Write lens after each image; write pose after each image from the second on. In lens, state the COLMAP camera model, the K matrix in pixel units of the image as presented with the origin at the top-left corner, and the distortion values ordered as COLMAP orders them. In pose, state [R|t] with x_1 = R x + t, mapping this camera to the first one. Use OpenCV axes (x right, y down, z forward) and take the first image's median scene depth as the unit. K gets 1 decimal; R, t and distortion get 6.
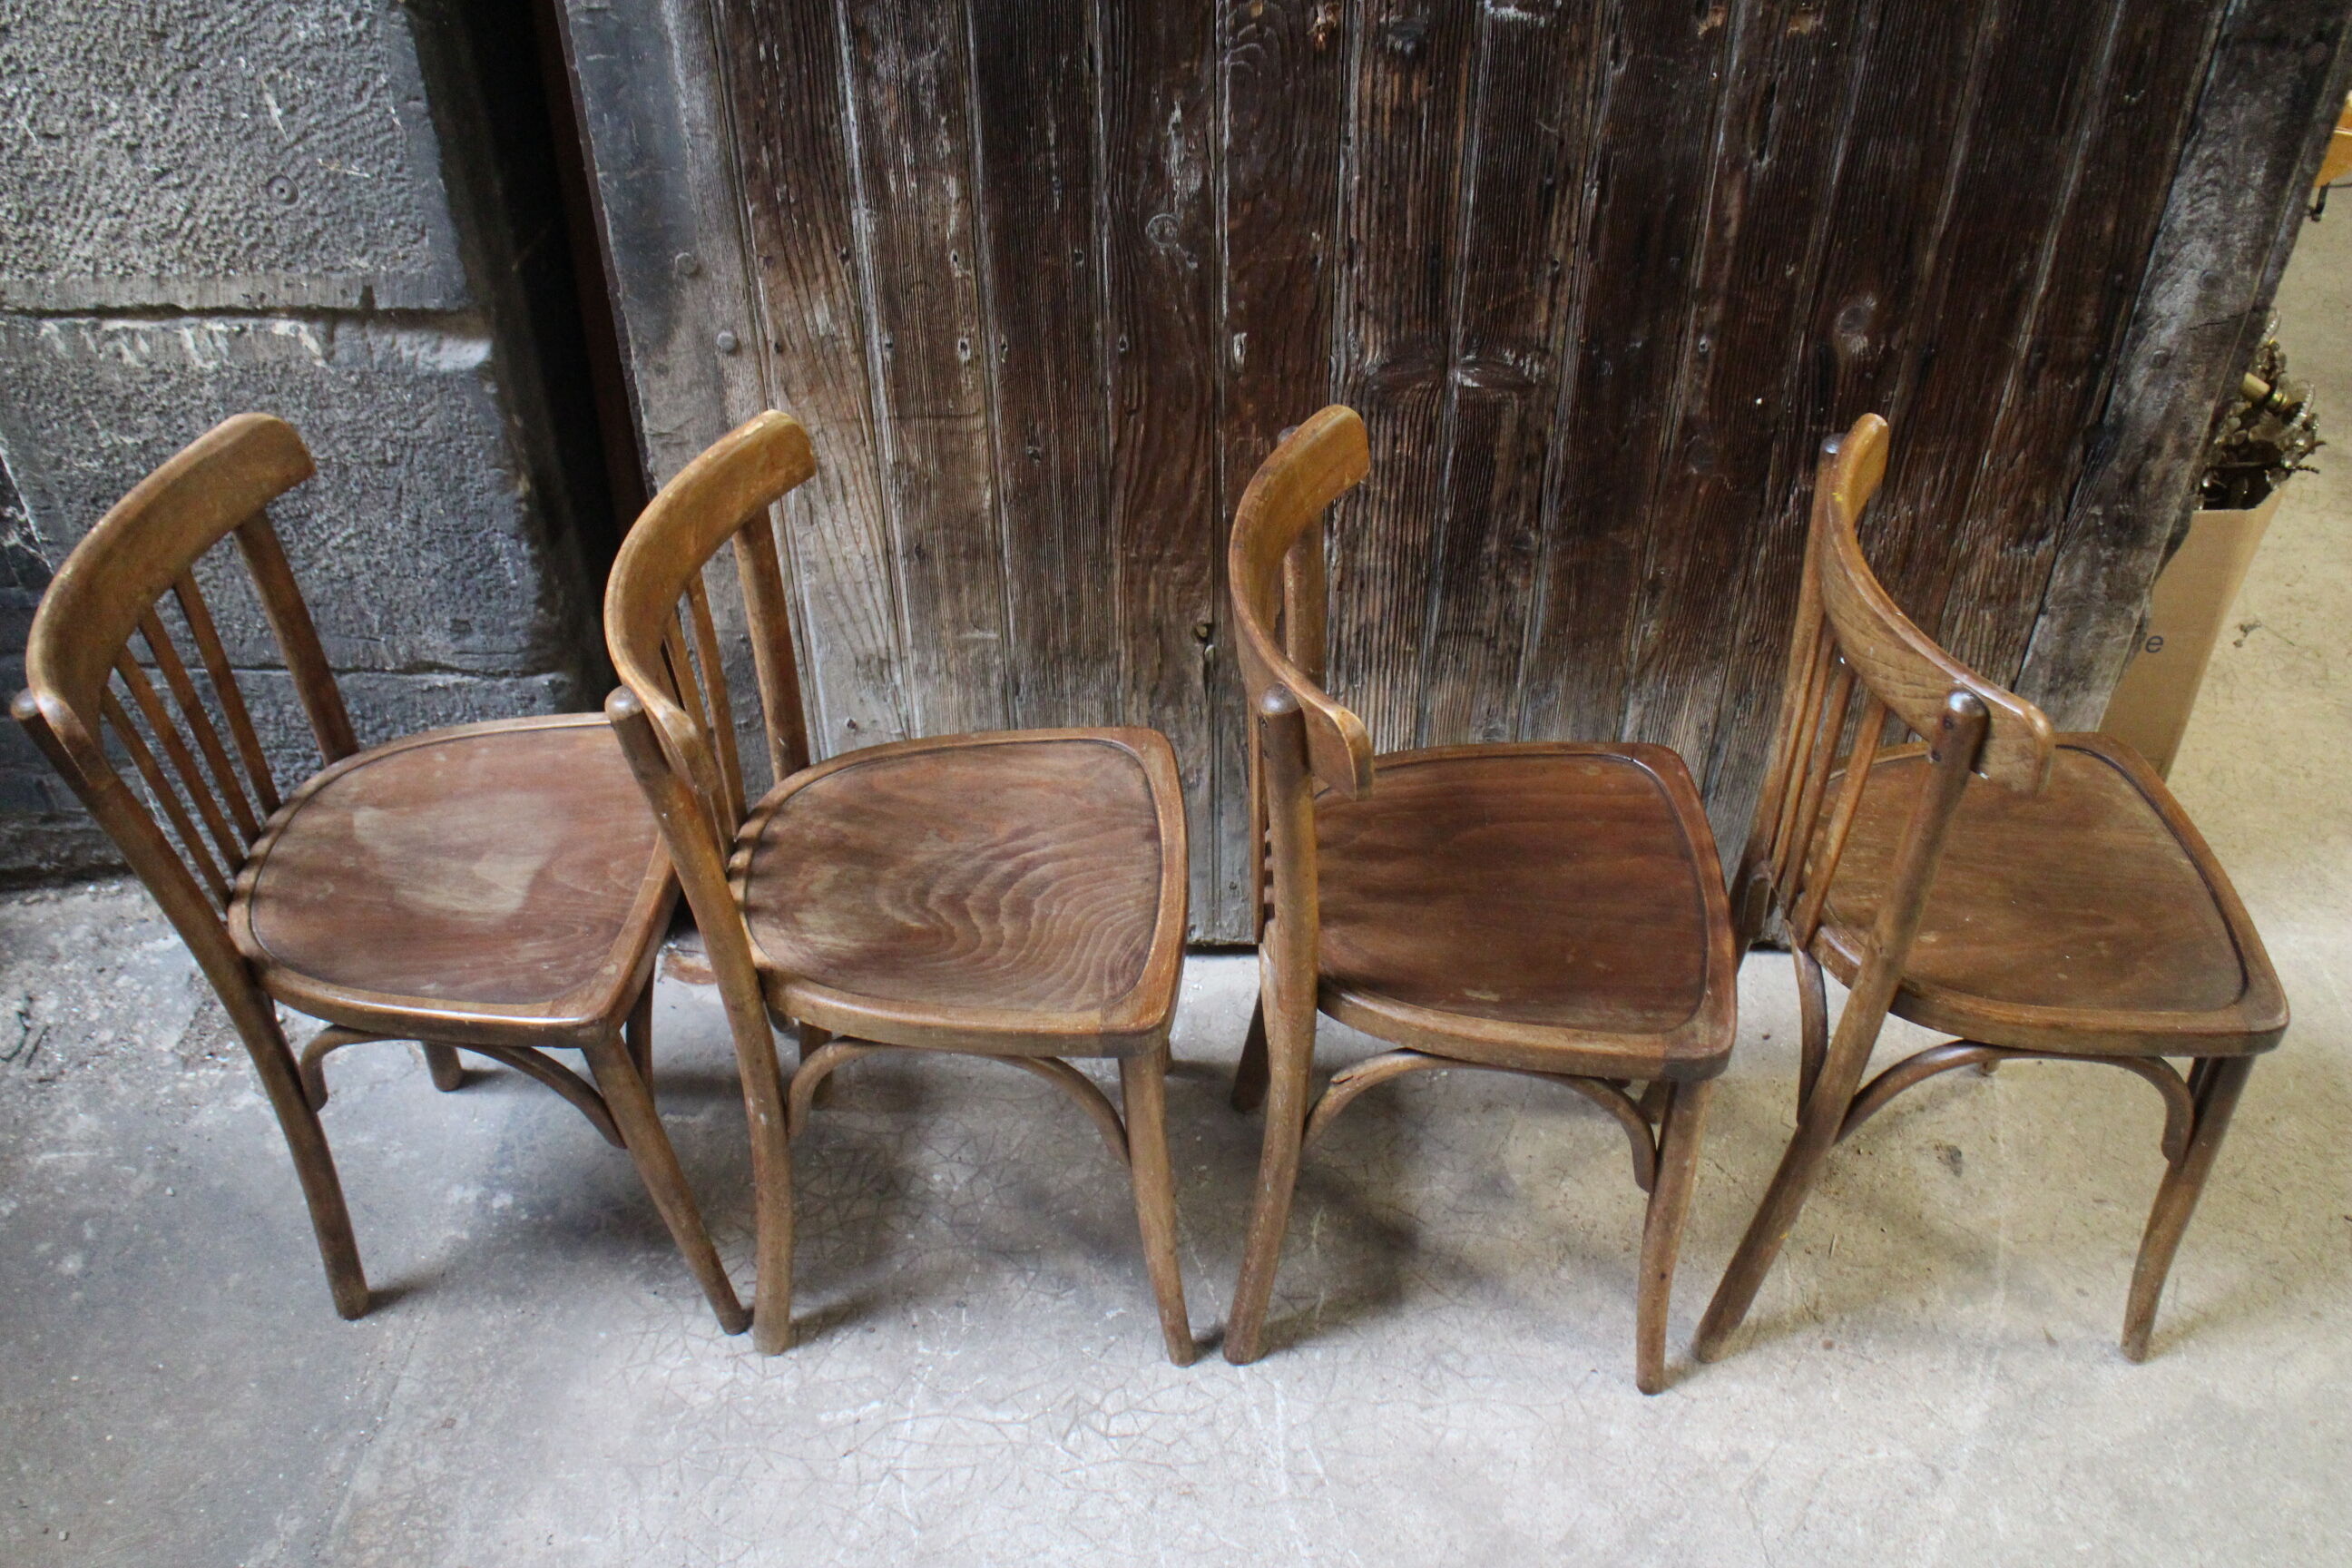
lens RADIAL K [[1945.4, 0, 1196.6], [0, 1945.4, 764.9], [0, 0, 1]] dist [-0.164489, 0.121619]
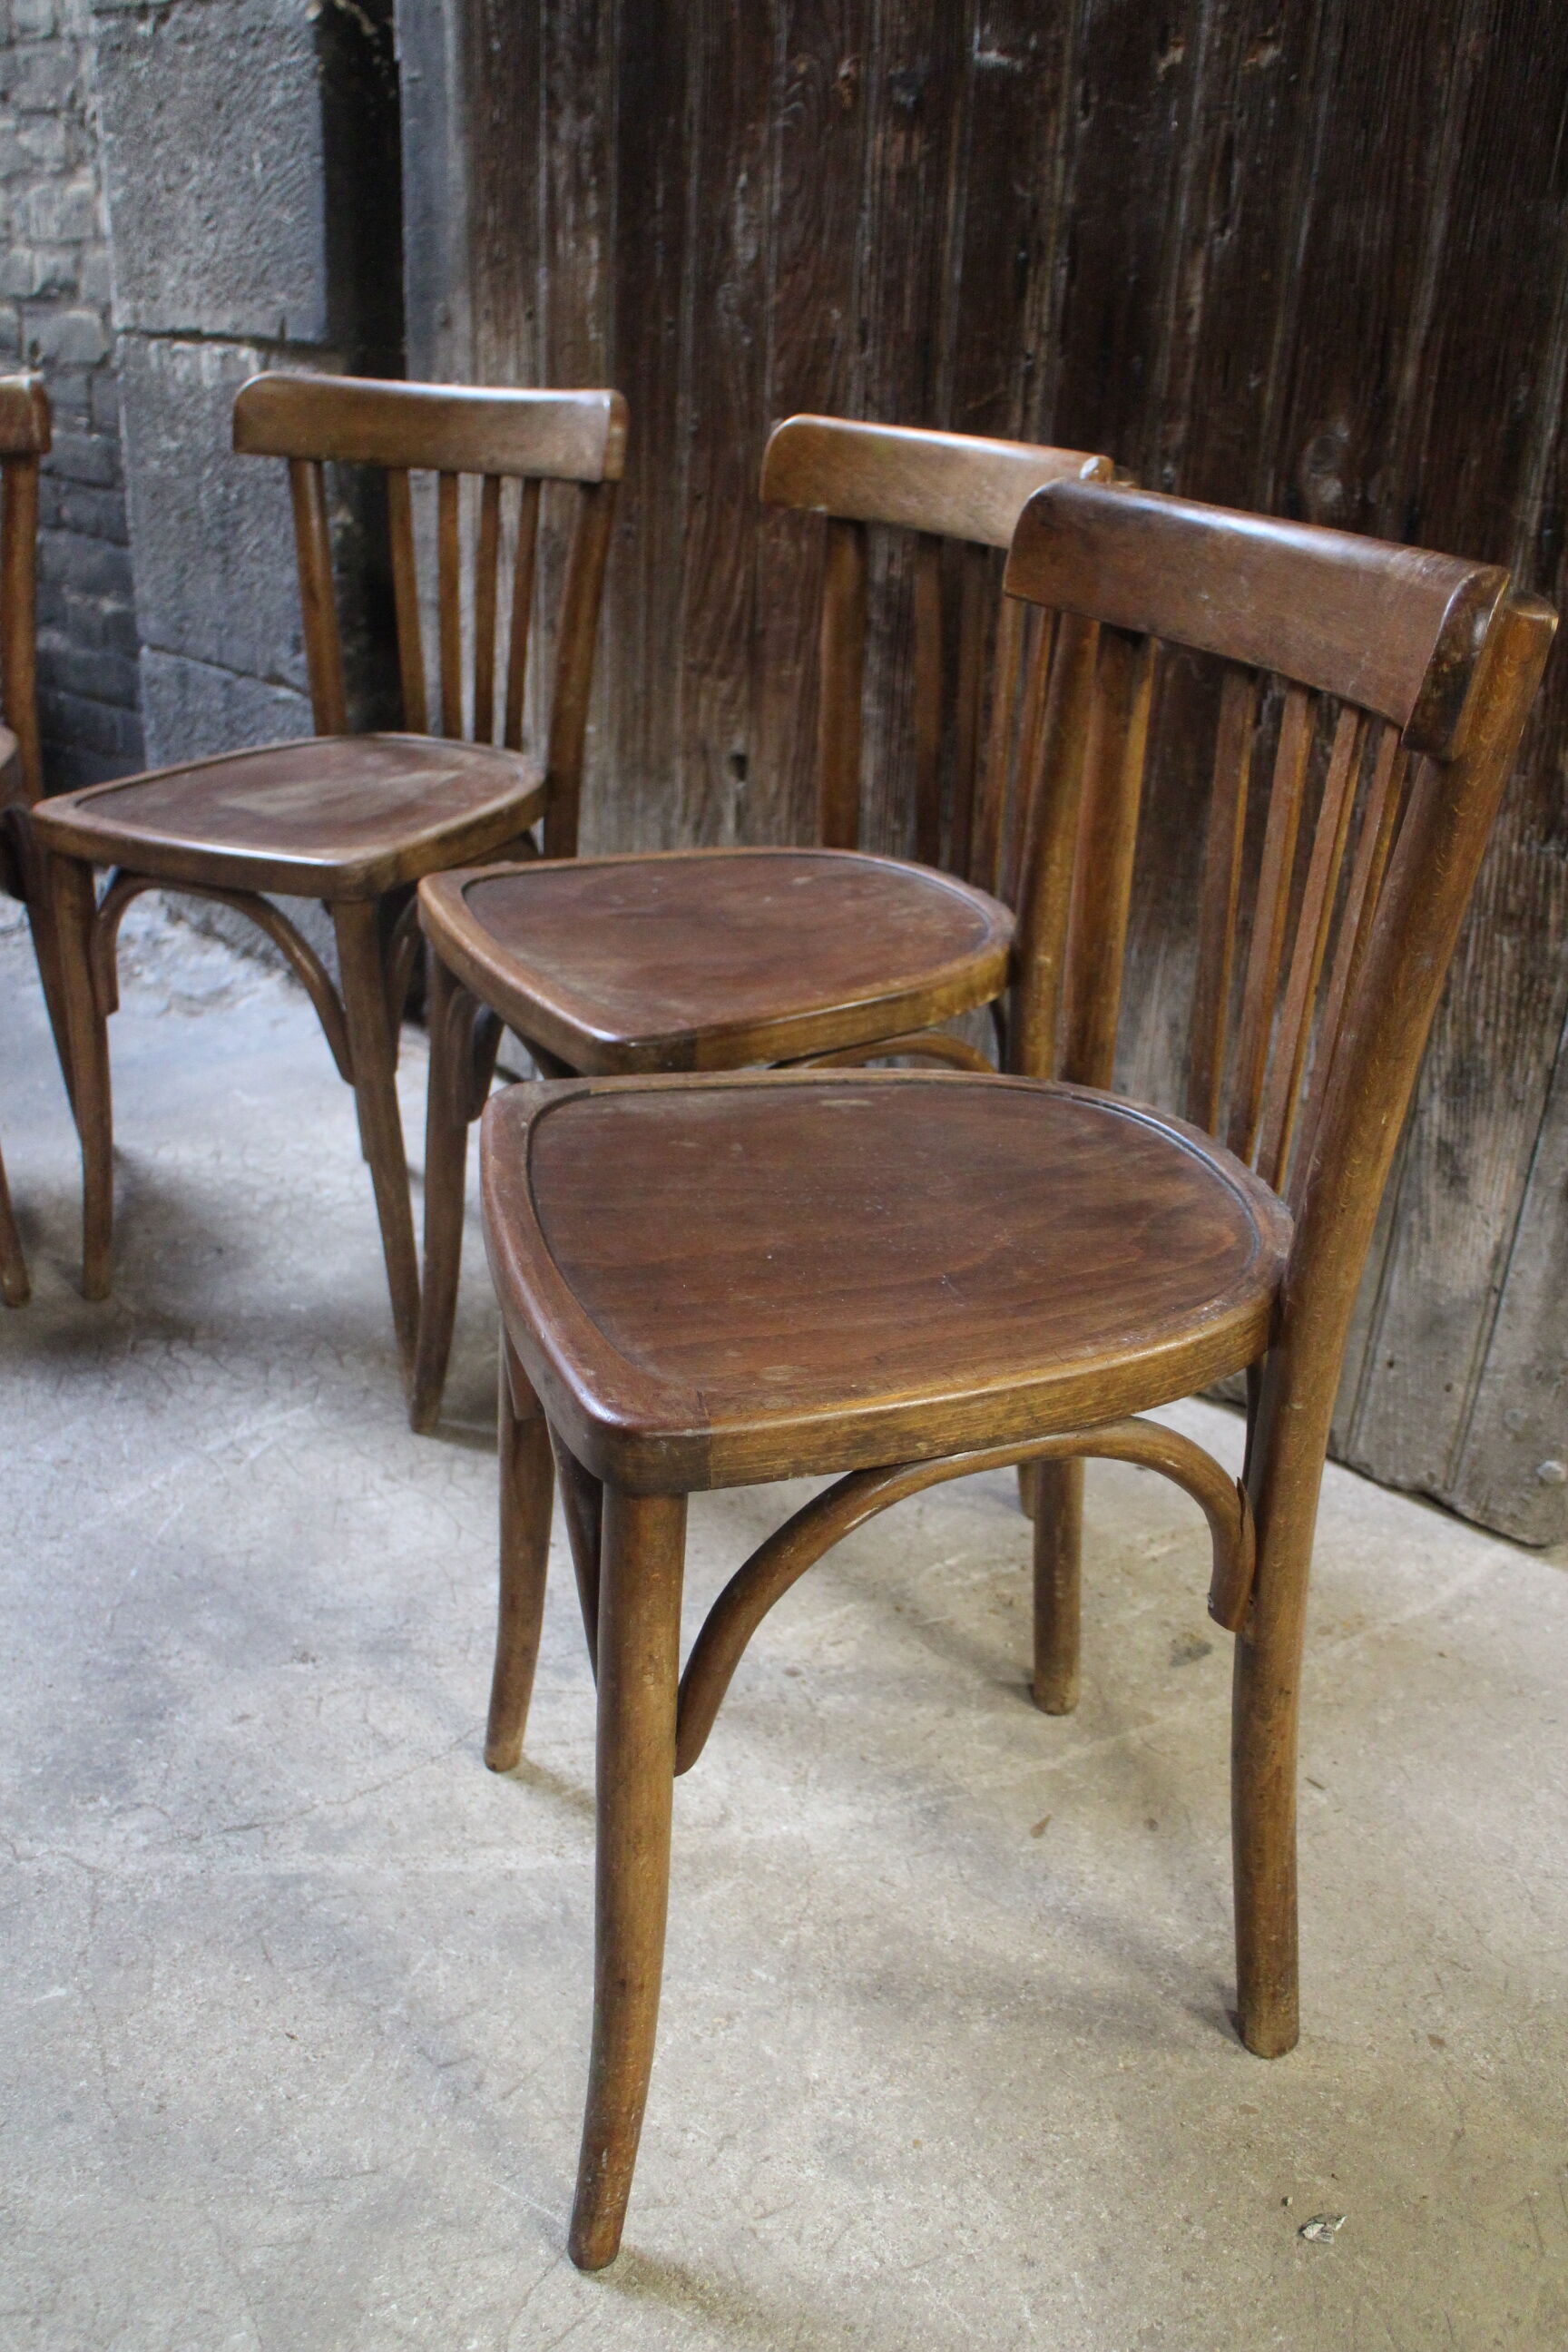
lens RADIAL K [[1945.4, 0, 797.9], [0, 1945.4, 1204.4], [0, 0, 1]] dist [-0.164489, 0.121619]
pose [[0.734629, 0.329948, -0.592836, 0.750670], [-0.464246, 0.881658, -0.084590, 0.216686], [0.494768, 0.337364, 0.800868, 0.346048]]
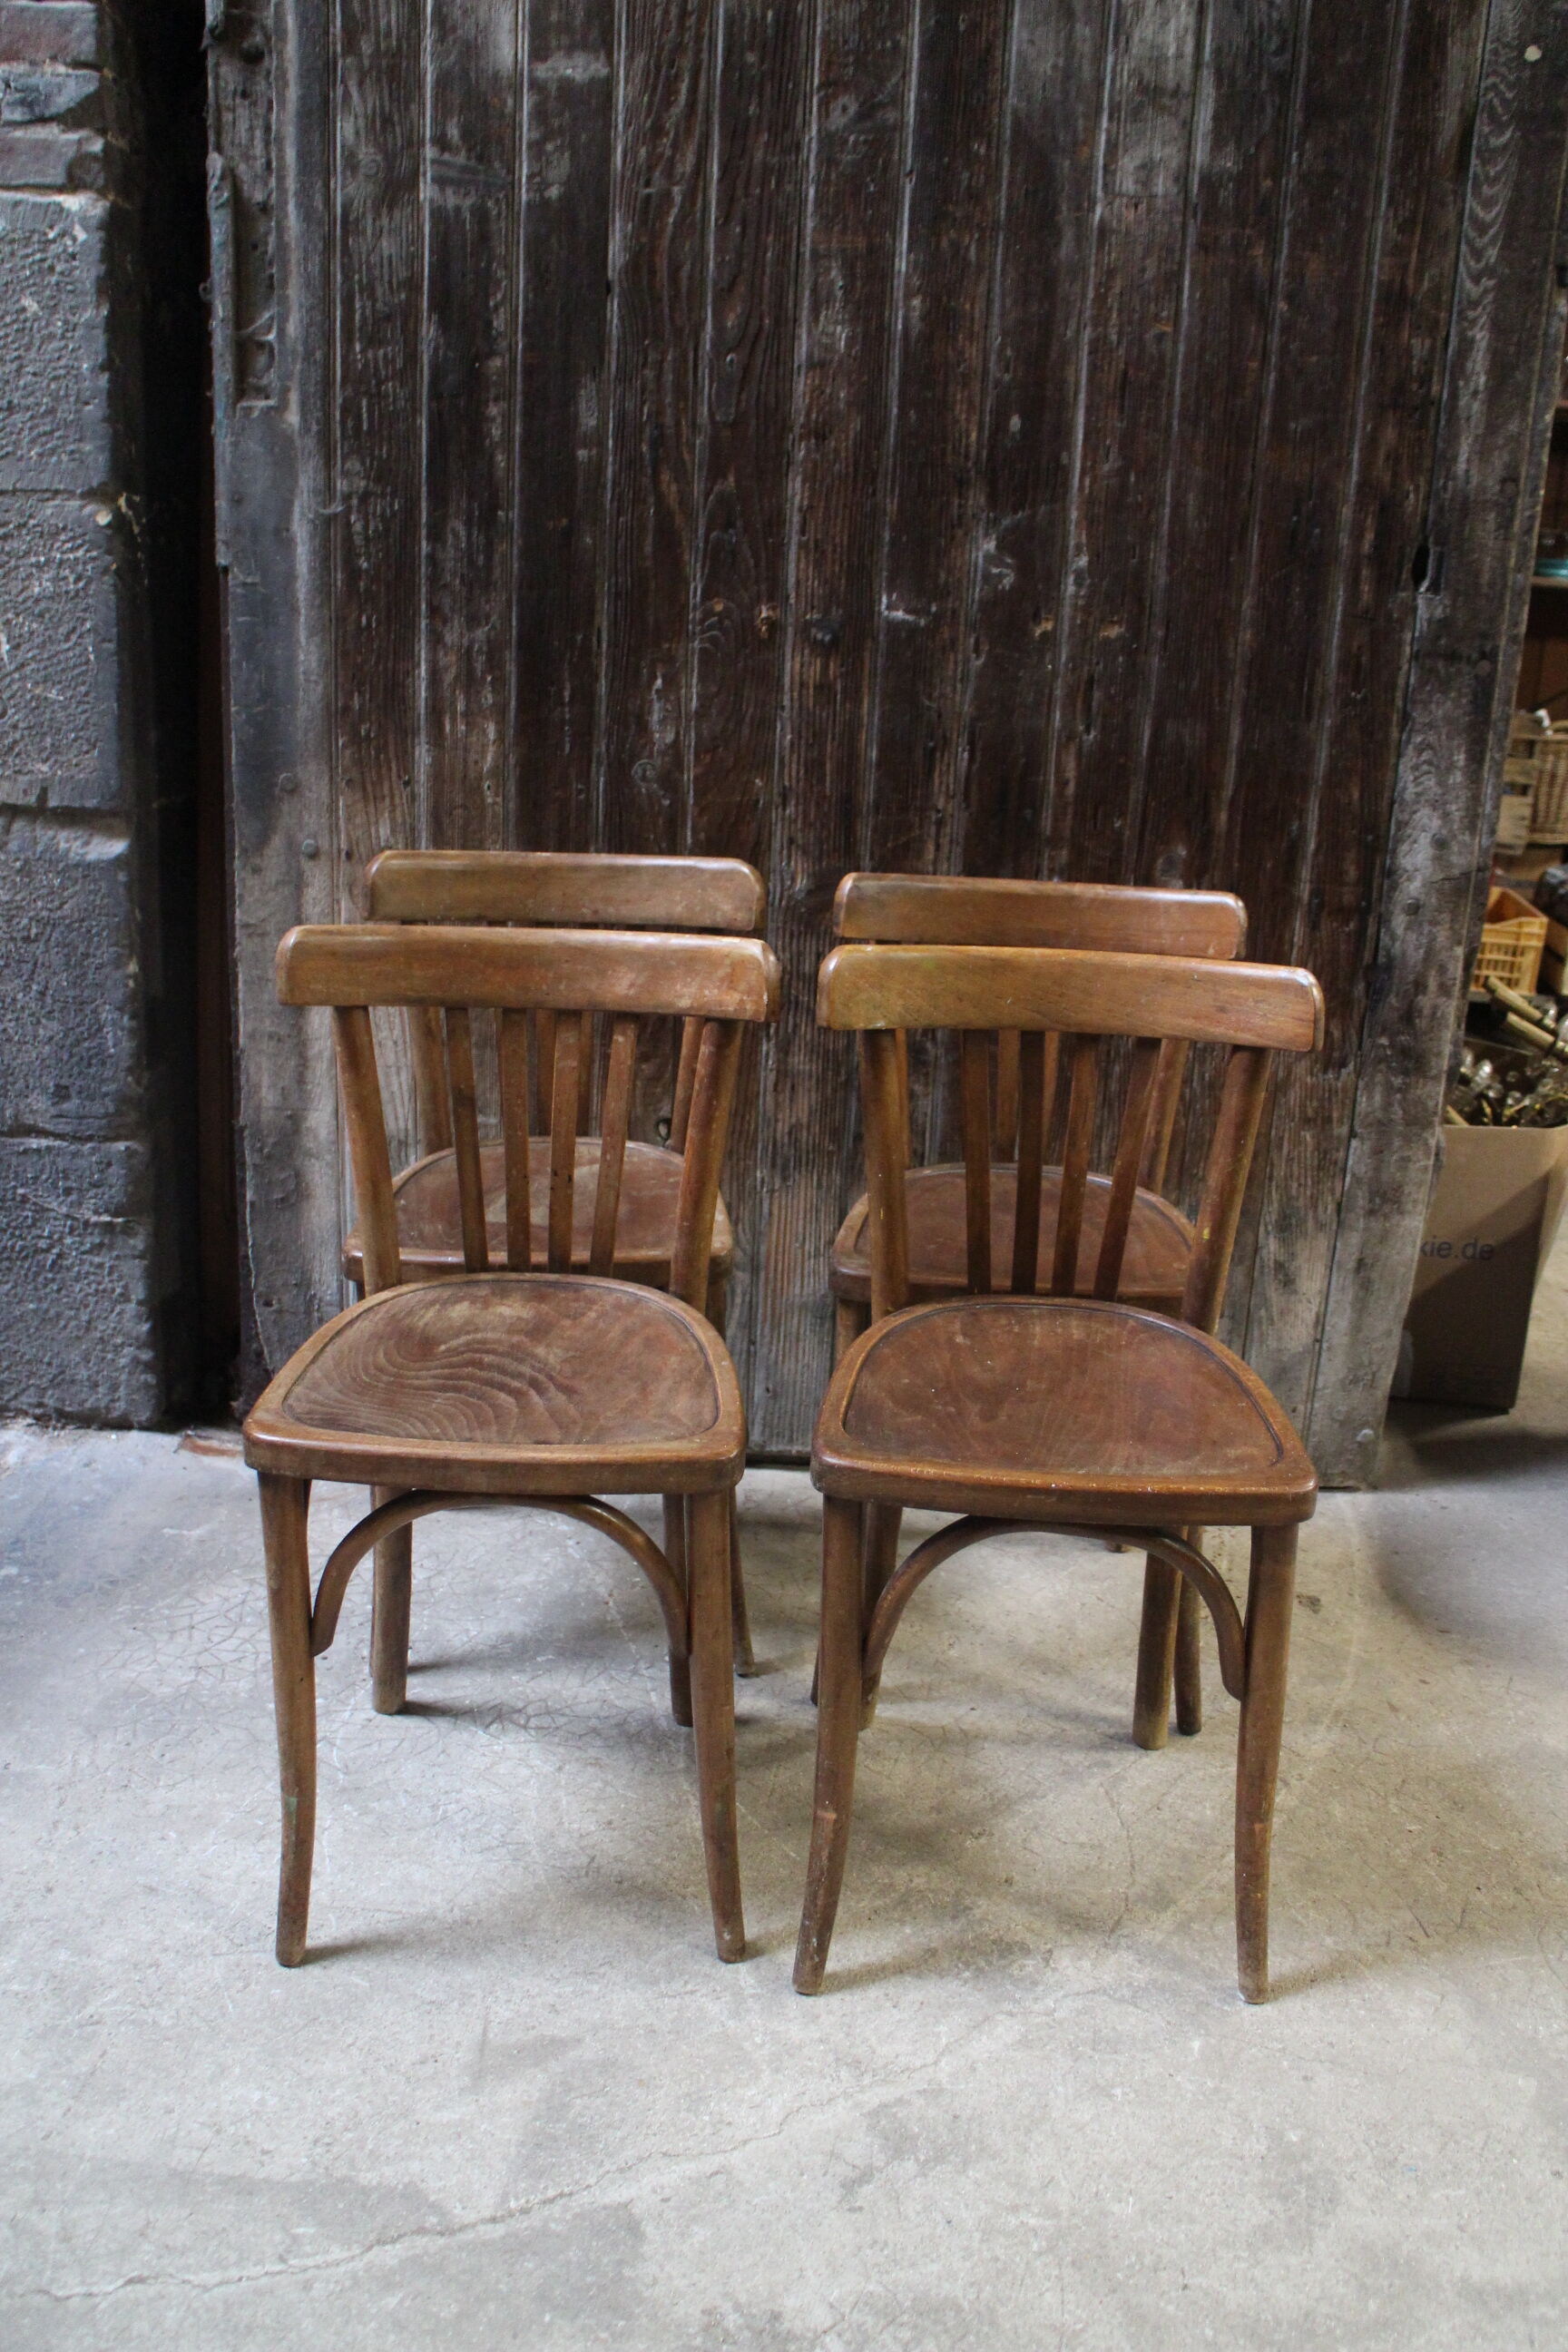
lens RADIAL K [[1950.7, 0, 796.6], [0, 1950.7, 1196.2], [0, 0, 1]] dist [-0.171464, 0.132275]
pose [[0.998832, 0.046010, 0.014772, 0.078416], [-0.037430, 0.929989, -0.365677, 0.466181], [-0.030563, 0.364696, 0.930625, -0.145819]]
